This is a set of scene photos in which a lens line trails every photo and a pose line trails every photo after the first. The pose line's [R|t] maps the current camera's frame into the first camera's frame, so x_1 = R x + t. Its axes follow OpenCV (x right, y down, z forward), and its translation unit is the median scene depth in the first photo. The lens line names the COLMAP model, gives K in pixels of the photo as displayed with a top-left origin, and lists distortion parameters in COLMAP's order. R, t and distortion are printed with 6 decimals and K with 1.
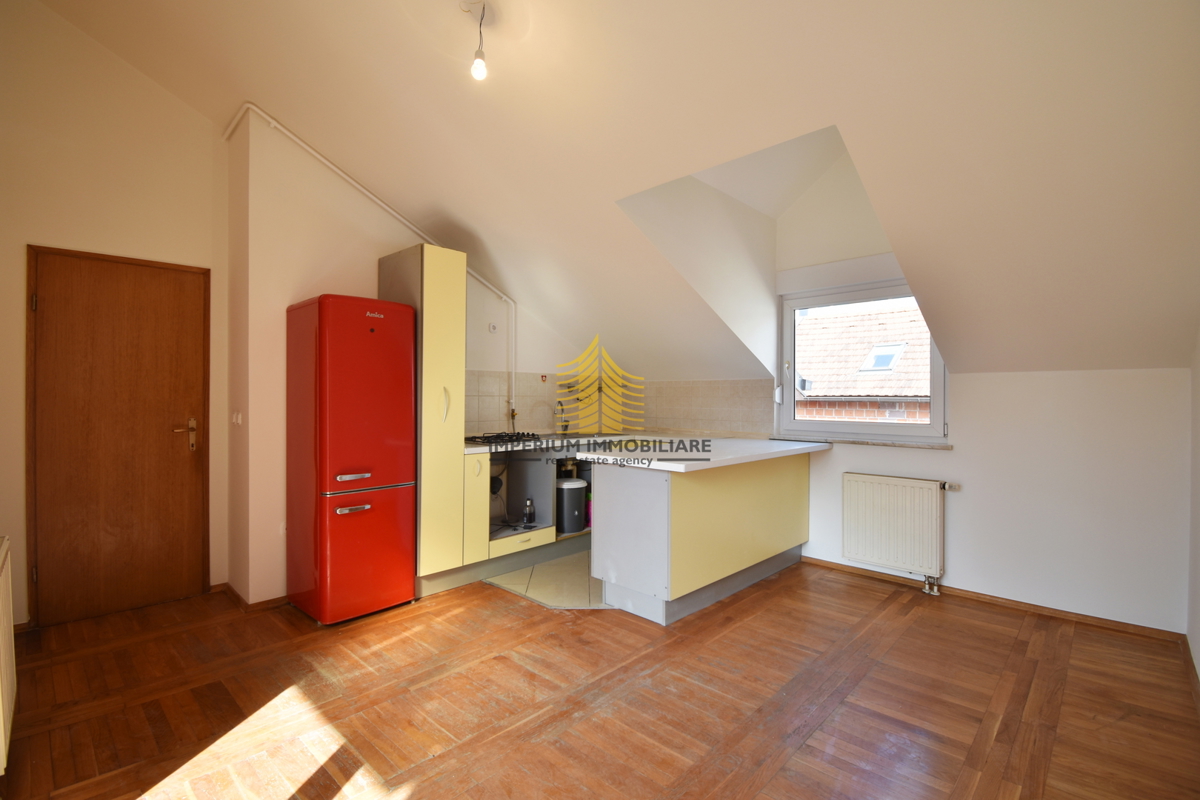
lens RADIAL K [[550.0, 0, 600.0], [0, 550.0, 400.0], [0, 0, 1]] dist [0.024245, -0.031912]
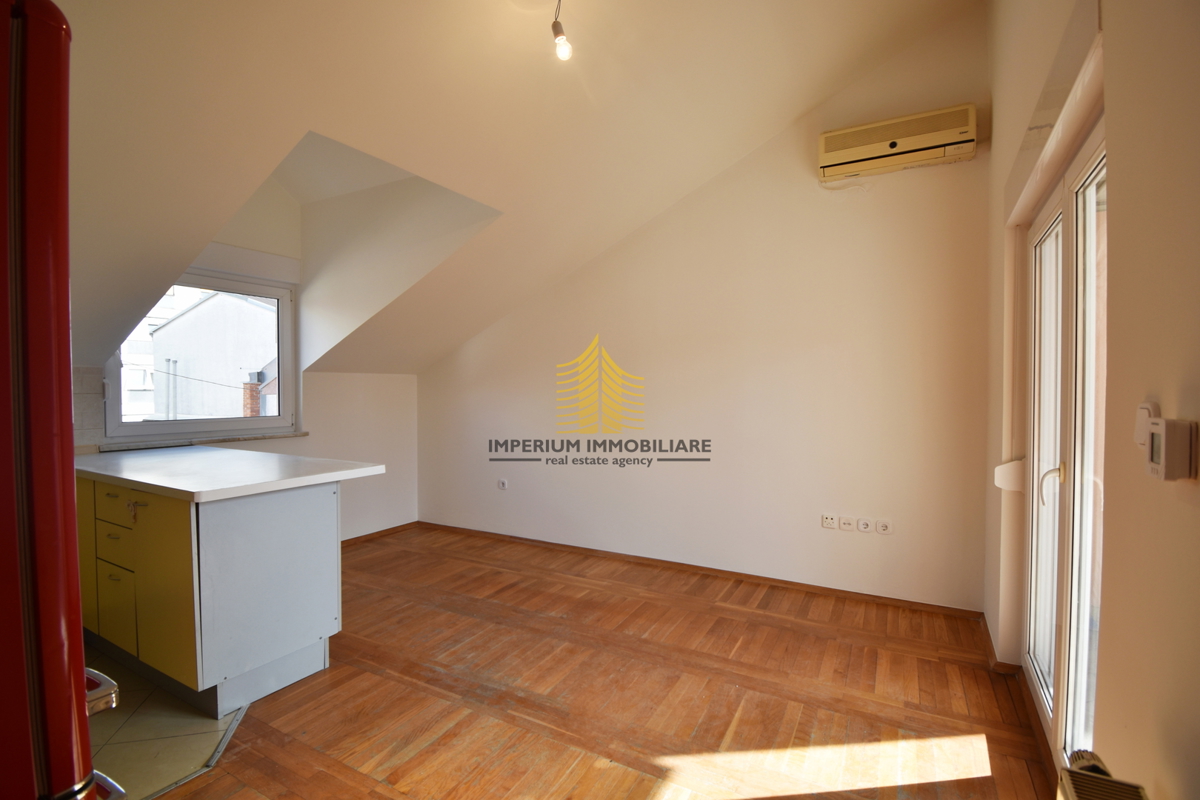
lens RADIAL K [[550.0, 0, 600.0], [0, 550.0, 400.0], [0, 0, 1]] dist [0.024245, -0.031912]
pose [[-0.266651, -0.023142, 0.963515, -0.957203], [0.006548, 0.999645, 0.025822, -0.018735], [-0.963771, 0.013195, -0.266405, 0.990837]]
